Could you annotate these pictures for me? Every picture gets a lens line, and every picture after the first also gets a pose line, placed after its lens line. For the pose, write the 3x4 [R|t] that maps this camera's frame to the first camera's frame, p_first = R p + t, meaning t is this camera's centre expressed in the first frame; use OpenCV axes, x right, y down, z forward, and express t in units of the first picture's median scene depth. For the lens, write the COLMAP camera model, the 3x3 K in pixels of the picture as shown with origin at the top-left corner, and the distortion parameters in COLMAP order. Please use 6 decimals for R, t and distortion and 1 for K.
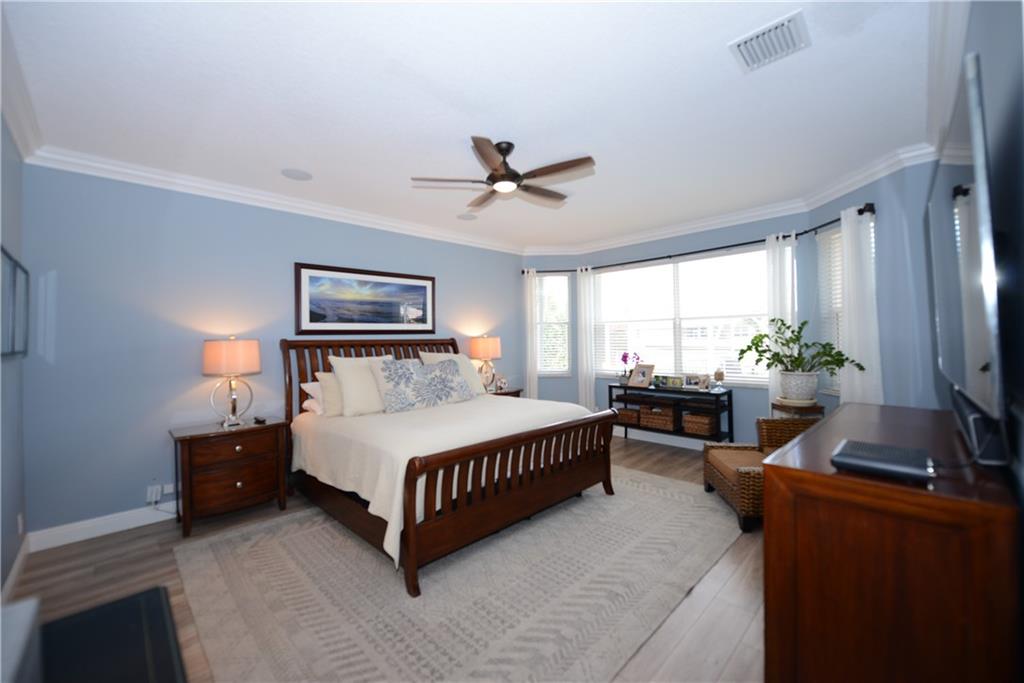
lens RADIAL K [[407.8, 0, 509.3], [0, 407.8, 337.7], [0, 0, 1]] dist [-0.009294, -0.000418]
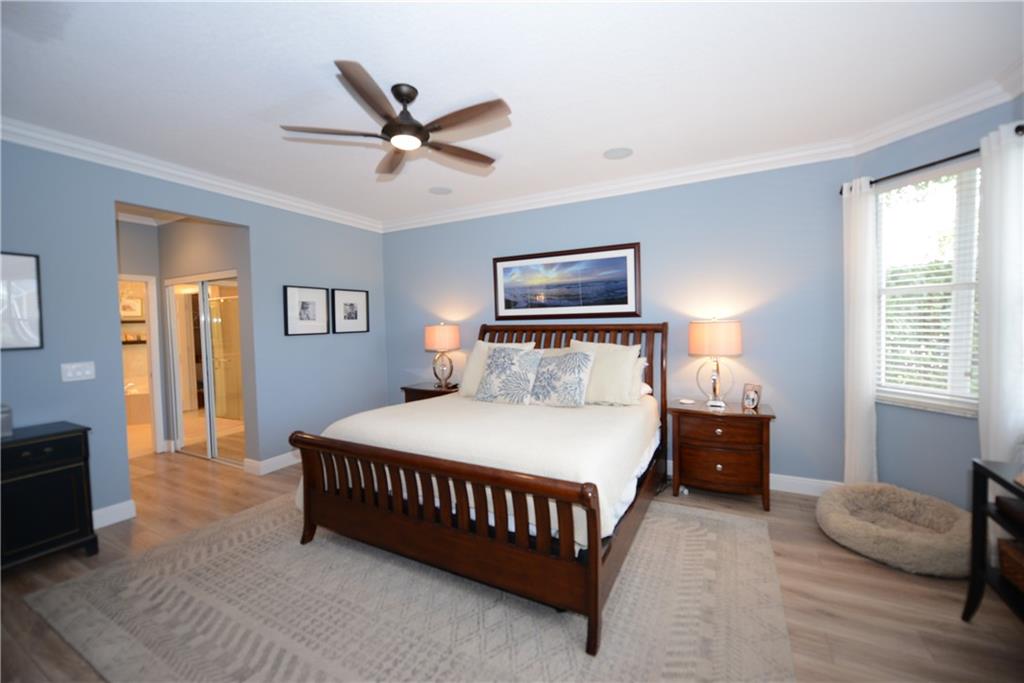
lens RADIAL K [[407.8, 0, 513.0], [0, 407.8, 337.9], [0, 0, 1]] dist [-0.009294, -0.000418]
pose [[0.299303, 0.044984, -0.953097, 0.584427], [0.011743, 0.998639, 0.050821, -0.015771], [0.954086, -0.026403, 0.298368, 0.676092]]
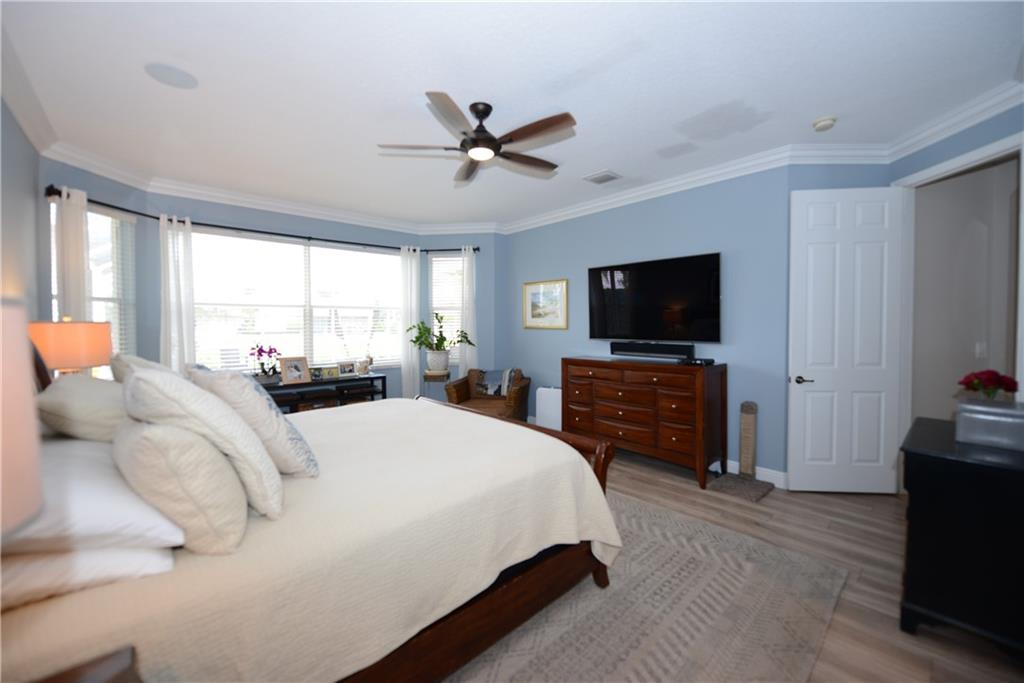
lens RADIAL K [[407.8, 0, 517.3], [0, 407.8, 339.5], [0, 0, 1]] dist [-0.009294, -0.000418]
pose [[0.035036, -0.019635, 0.999193, -0.650241], [0.004099, 0.999801, 0.019503, 0.016912], [-0.999378, 0.003412, 0.035109, 0.636114]]
